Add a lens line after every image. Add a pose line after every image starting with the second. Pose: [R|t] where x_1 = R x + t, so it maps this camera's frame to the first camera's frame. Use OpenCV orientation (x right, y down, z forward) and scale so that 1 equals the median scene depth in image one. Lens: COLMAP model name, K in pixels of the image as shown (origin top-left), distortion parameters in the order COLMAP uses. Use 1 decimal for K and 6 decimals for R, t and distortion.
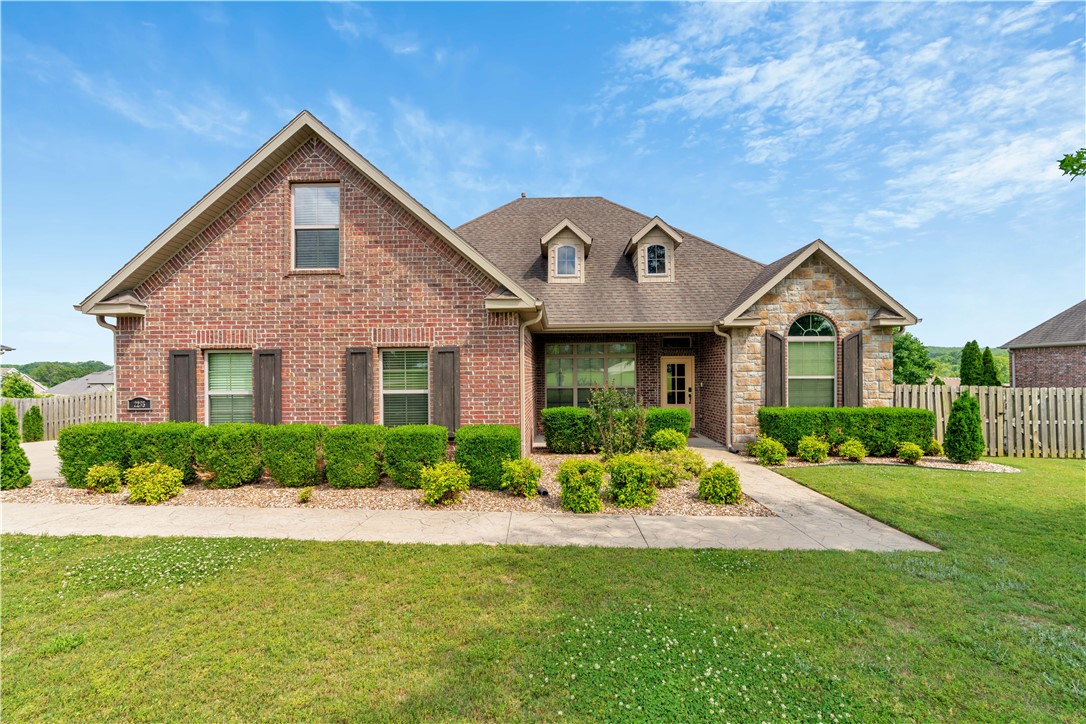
lens RADIAL K [[496.8, 0, 543.8], [0, 496.8, 372.8], [0, 0, 1]] dist [-0.000330, 0.000152]
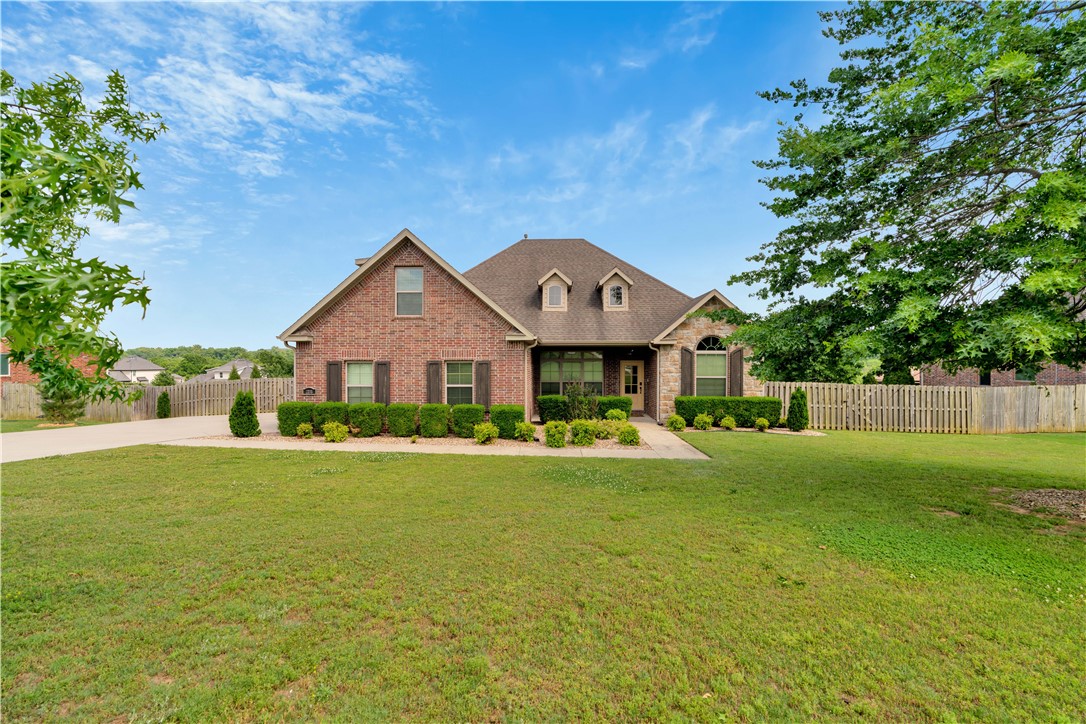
lens RADIAL K [[496.8, 0, 543.8], [0, 496.8, 372.8], [0, 0, 1]] dist [-0.000330, 0.000152]
pose [[0.999972, 0.007137, 0.002182, 0.013288], [-0.007185, 0.999711, 0.022930, -0.039828], [-0.002017, -0.022945, 0.999735, -0.606898]]
